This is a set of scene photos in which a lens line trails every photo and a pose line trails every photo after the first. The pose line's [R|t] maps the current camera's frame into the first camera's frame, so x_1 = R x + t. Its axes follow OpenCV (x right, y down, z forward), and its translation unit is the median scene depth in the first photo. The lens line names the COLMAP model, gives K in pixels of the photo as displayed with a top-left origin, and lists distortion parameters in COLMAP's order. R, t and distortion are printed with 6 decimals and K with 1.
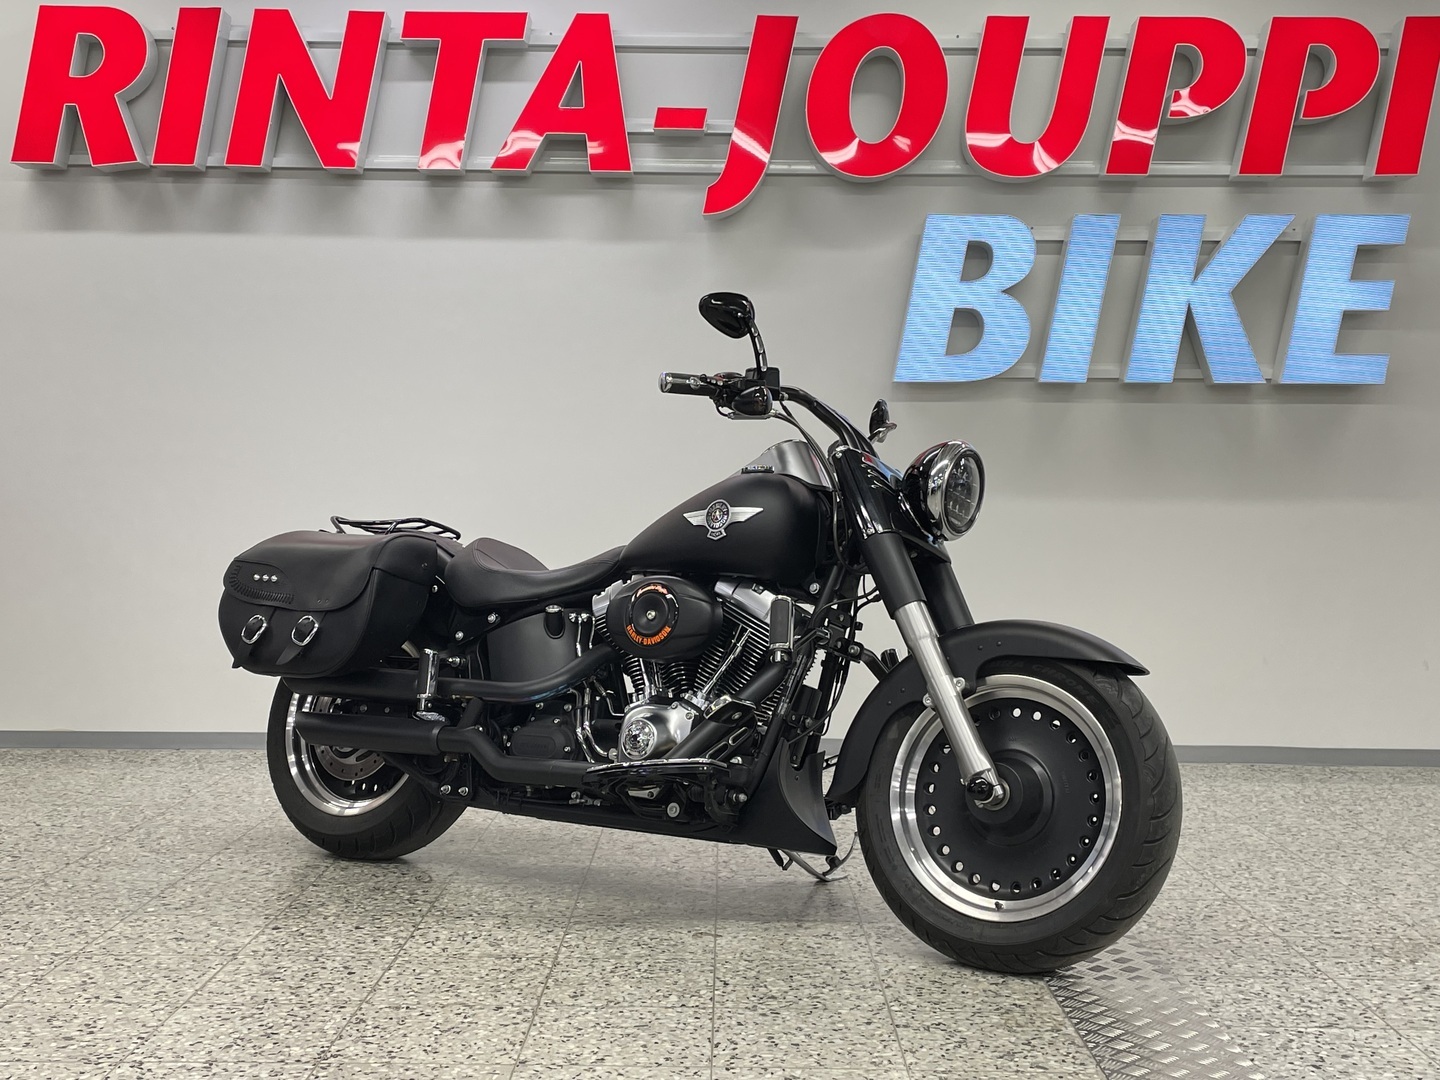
lens RADIAL K [[1719.5, 0, 729.5], [0, 1719.5, 535.0], [0, 0, 1]] dist [0.119607, -0.198748]
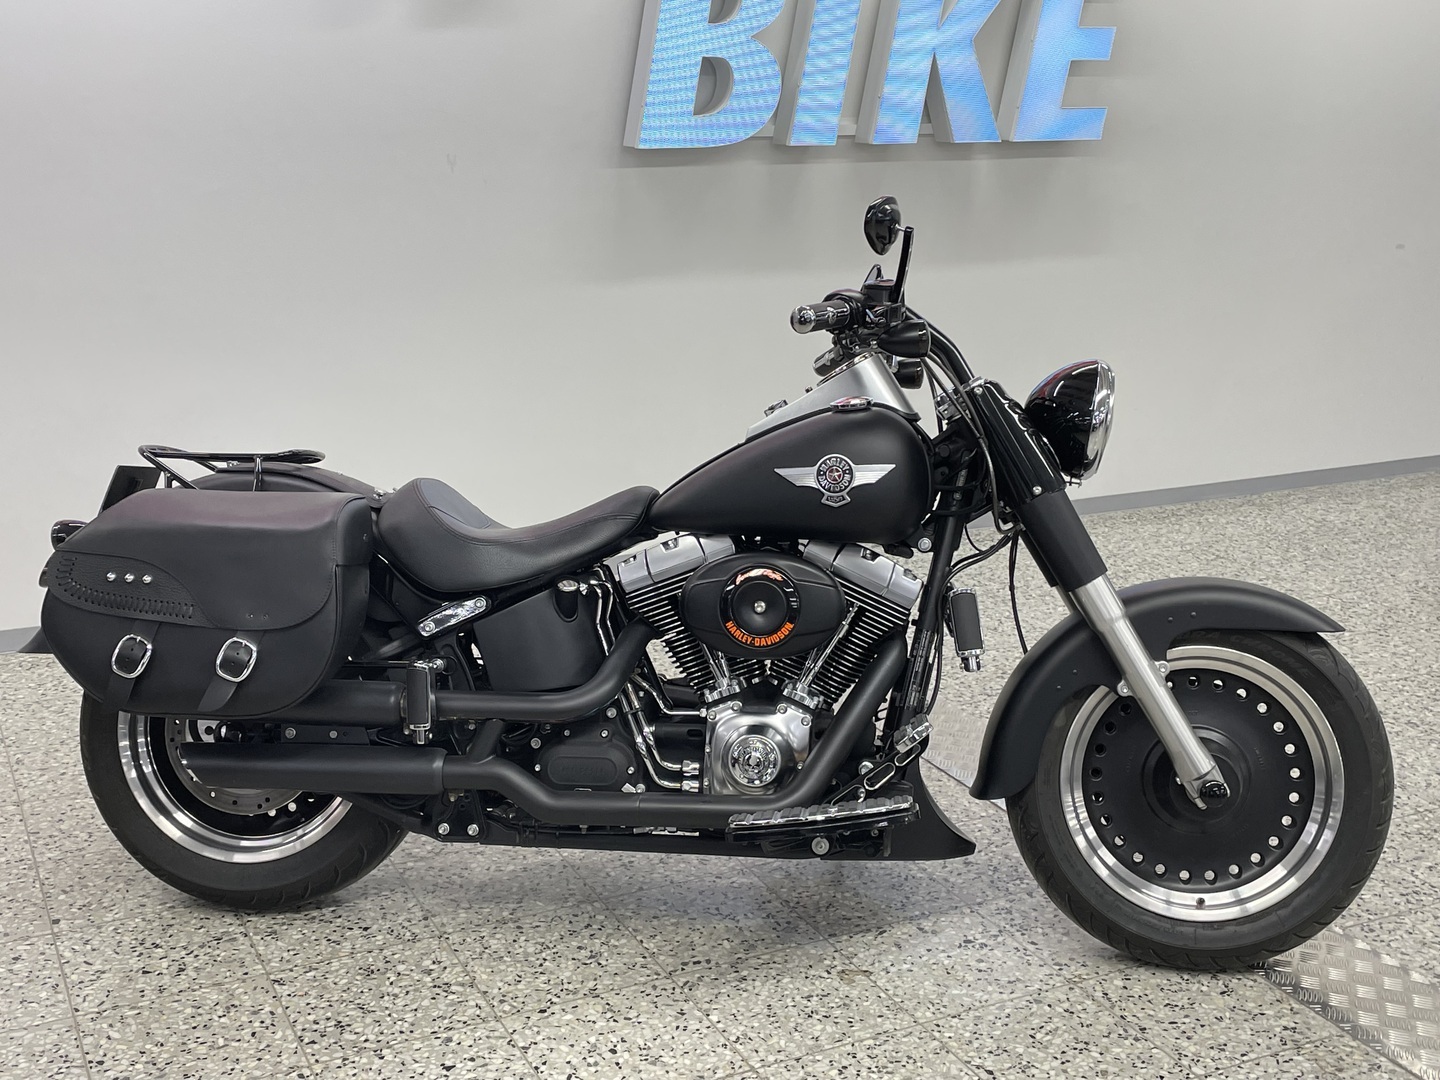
lens RADIAL K [[1719.5, 0, 729.5], [0, 1719.5, 535.0], [0, 0, 1]] dist [0.119607, -0.198748]
pose [[0.895163, -0.119653, 0.429379, -0.390035], [0.011432, 0.969143, 0.246233, -0.178541], [-0.445593, -0.215510, 0.868909, 0.328143]]
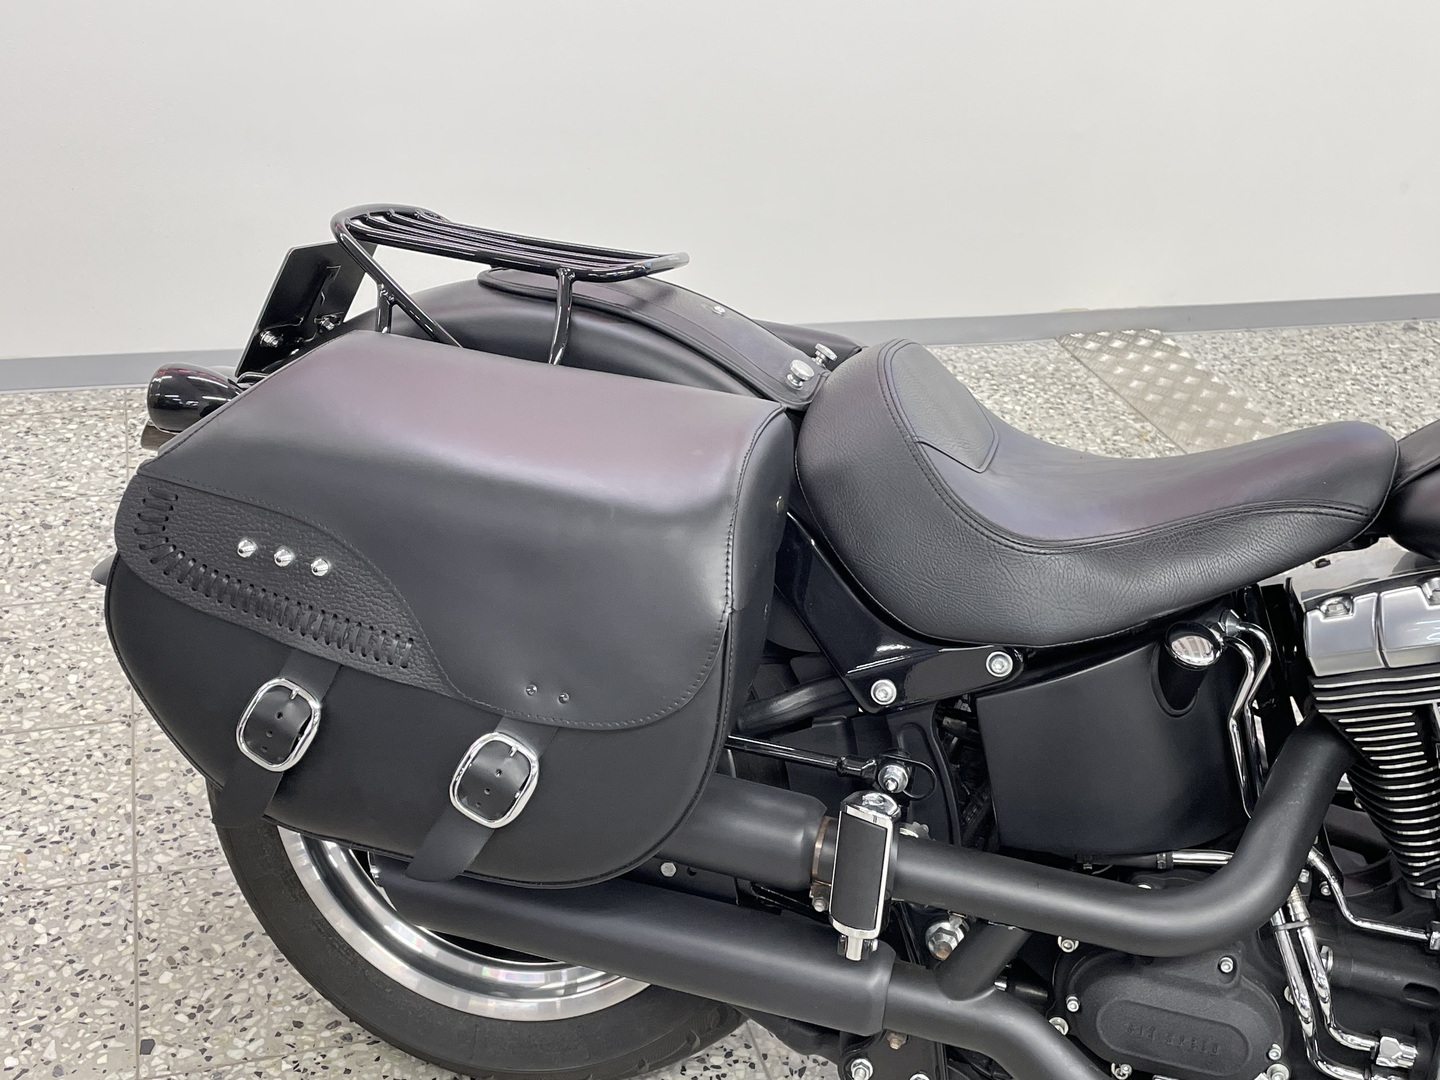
lens RADIAL K [[1670.5, 0, 724.5], [0, 1670.5, 500.7], [0, 0, 1]] dist [0.118403, -0.228456]
pose [[0.952398, -0.088185, 0.291825, -0.312562], [-0.060515, 0.883513, 0.464482, -0.148217], [-0.298792, -0.460031, 0.836119, 0.806461]]
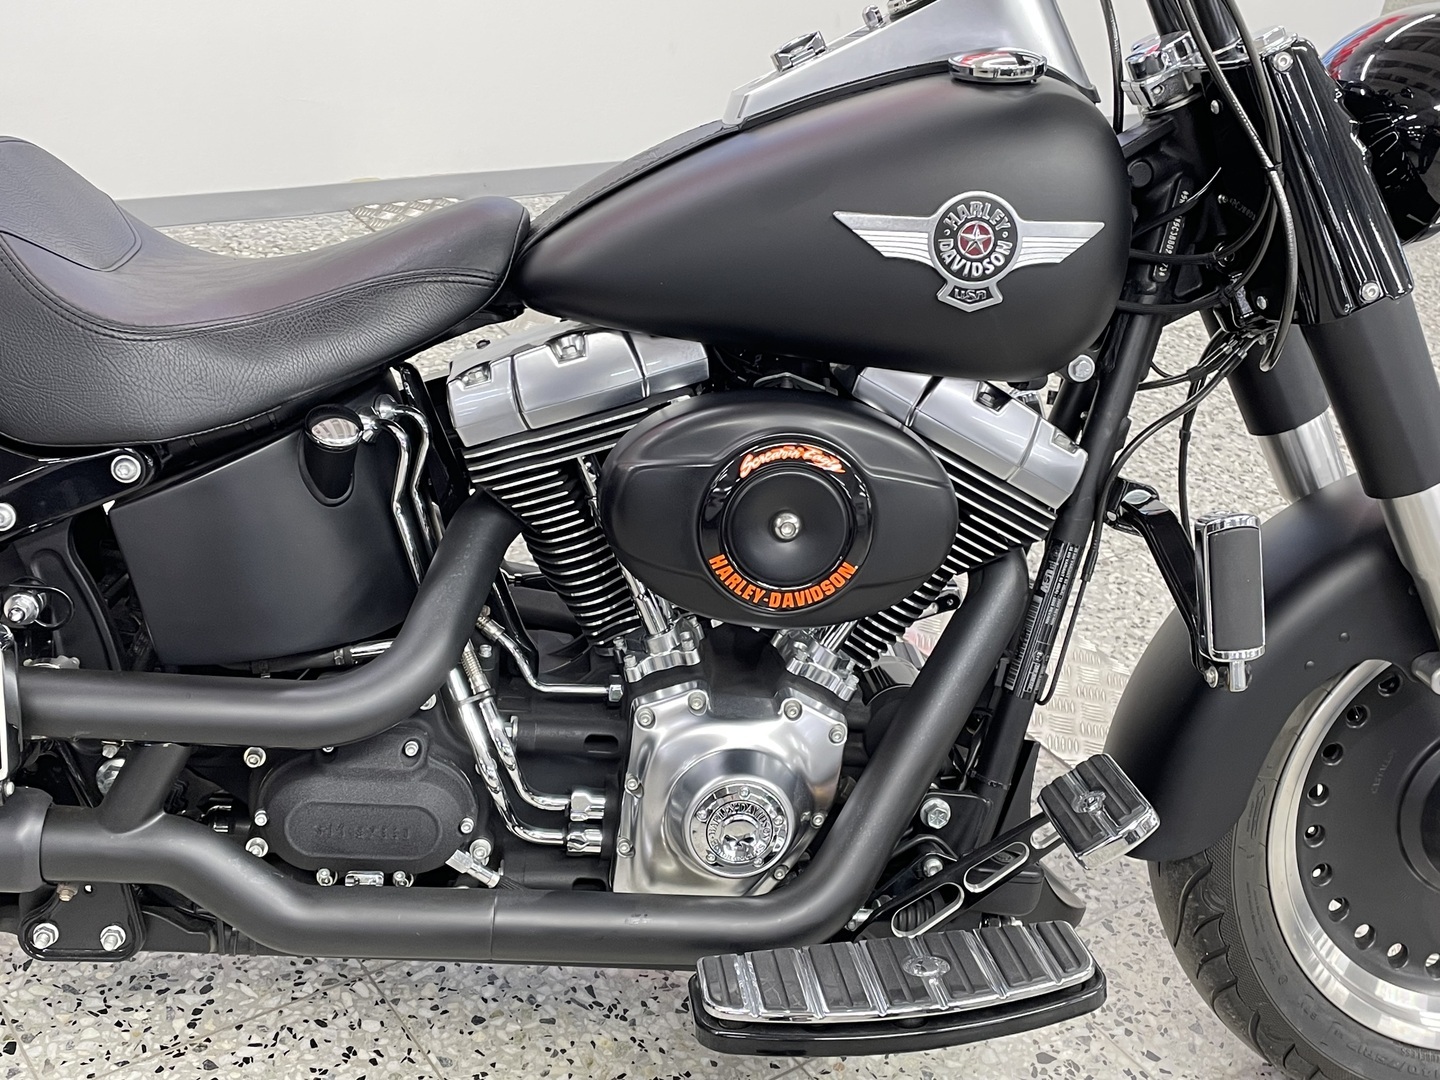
lens RADIAL K [[1670.5, 0, 724.5], [0, 1670.5, 500.7], [0, 0, 1]] dist [0.118403, -0.228456]
pose [[0.796204, -0.199692, 0.571124, -0.250736], [-0.114146, 0.877432, 0.465923, -0.116867], [-0.594164, -0.436161, 0.675820, 0.773021]]
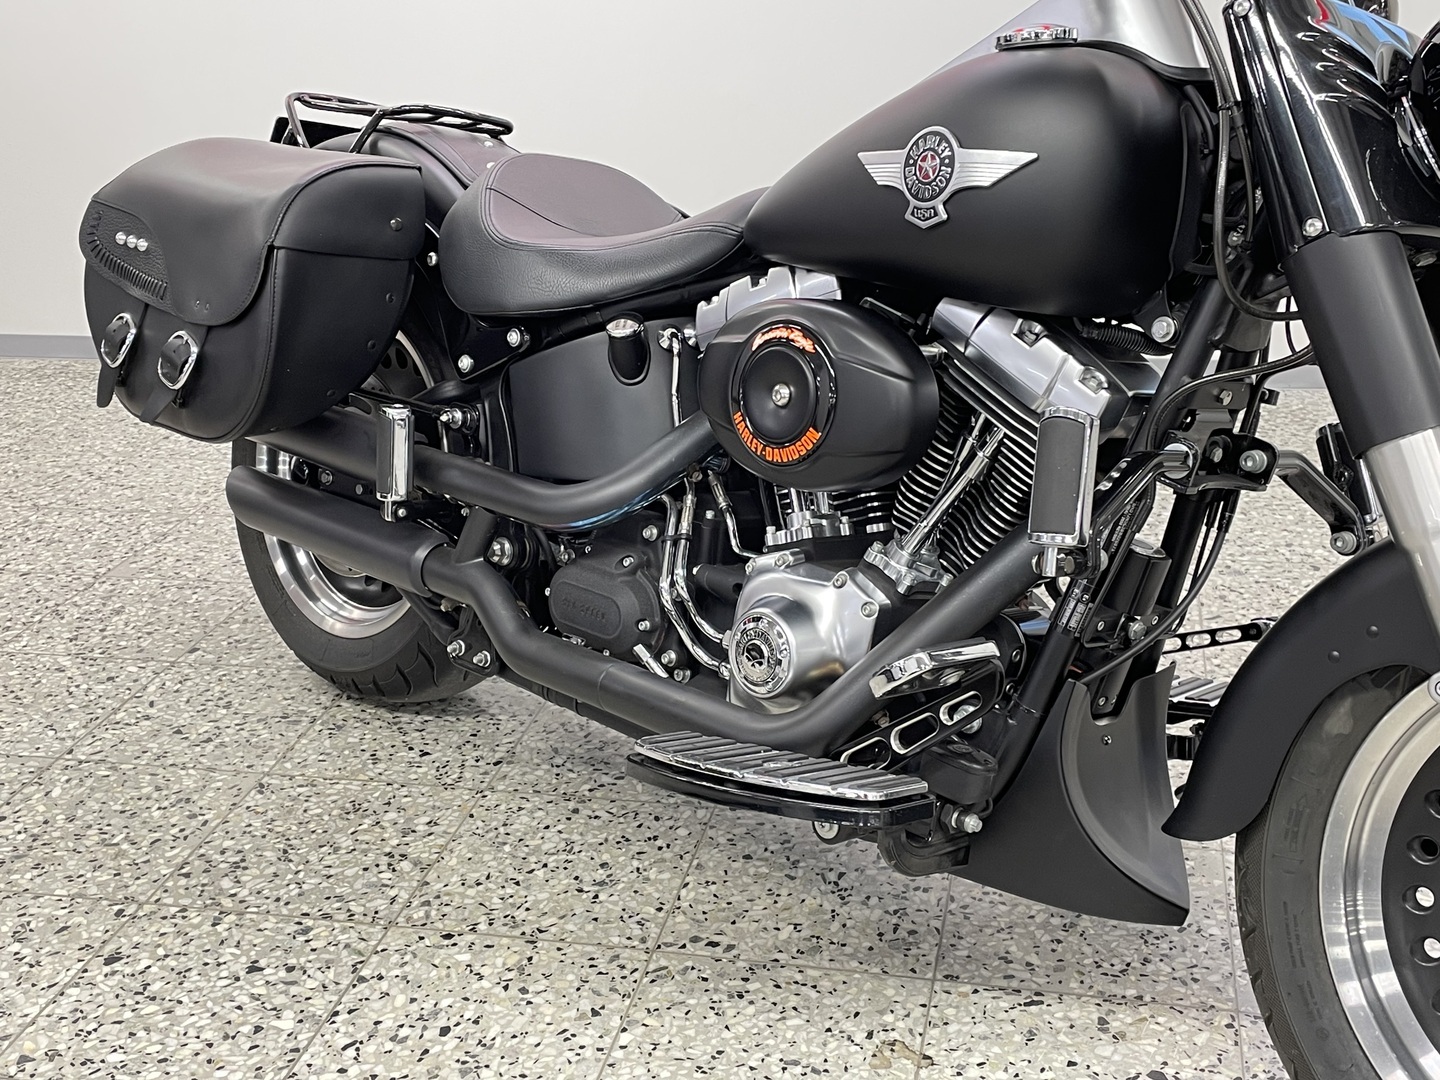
lens RADIAL K [[1719.5, 0, 729.5], [0, 1719.5, 535.0], [0, 0, 1]] dist [0.119607, -0.198748]
pose [[0.975968, 0.030198, -0.215813, 0.038997], [0.044371, 0.942066, 0.332481, -0.068705], [0.213351, -0.334066, 0.918086, 0.569908]]
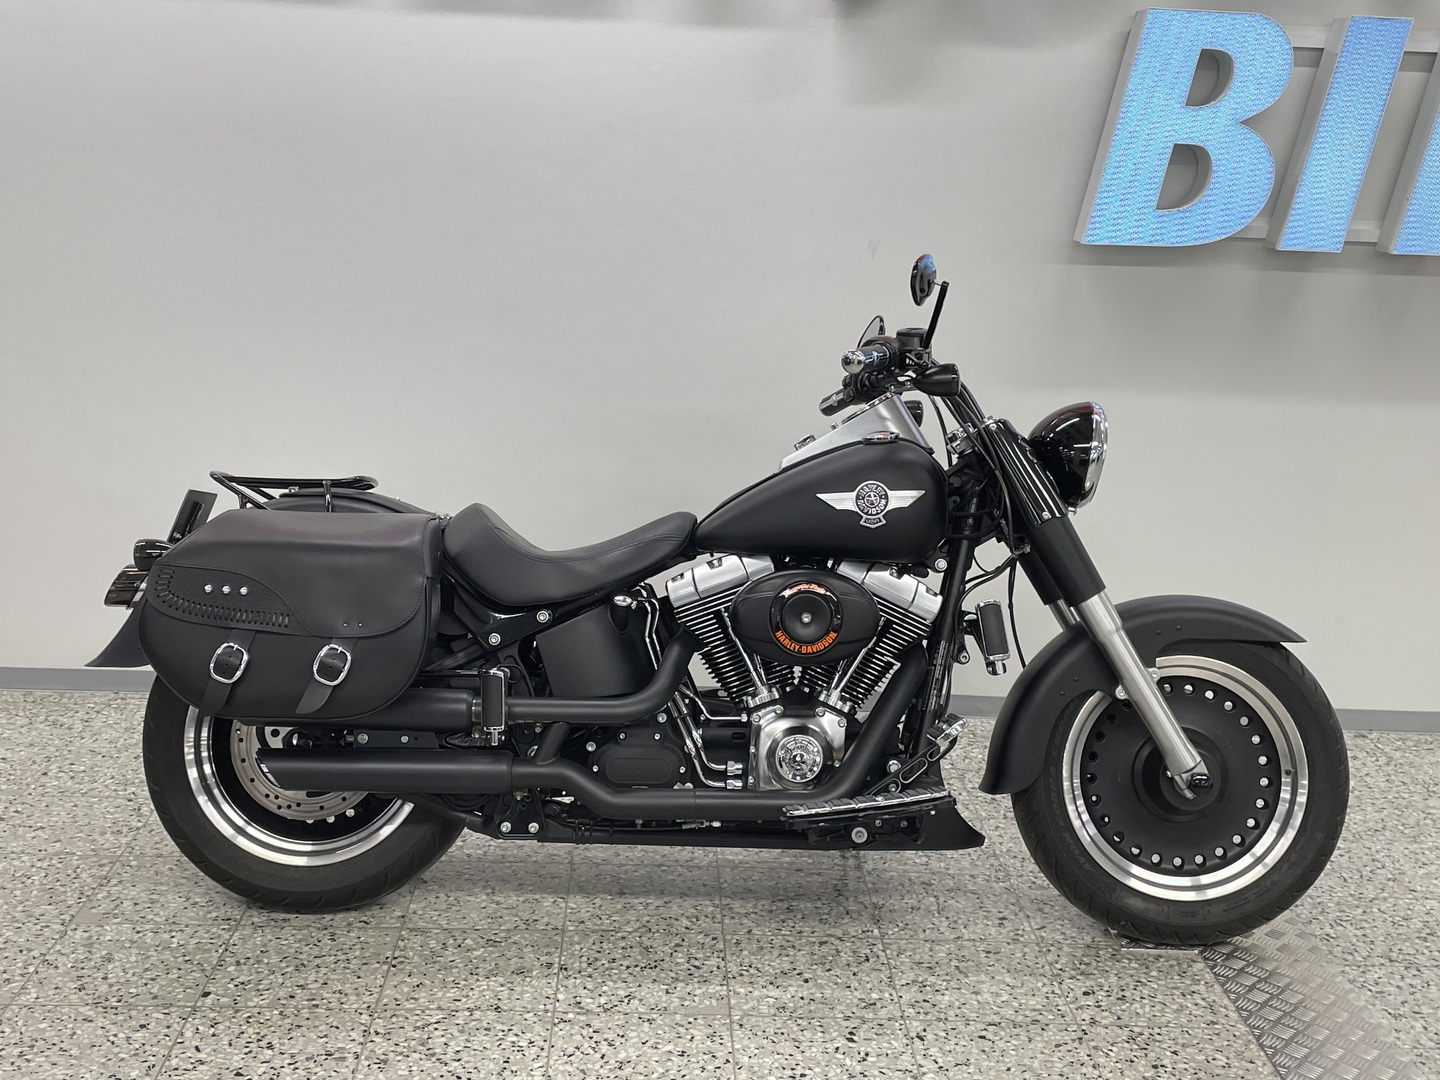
lens RADIAL K [[1719.5, 0, 729.5], [0, 1719.5, 535.0], [0, 0, 1]] dist [0.119607, -0.198748]
pose [[0.840011, -0.095591, 0.534082, -0.536253], [-0.017836, 0.978960, 0.203270, -0.170075], [-0.542276, -0.180275, 0.820633, 0.313191]]
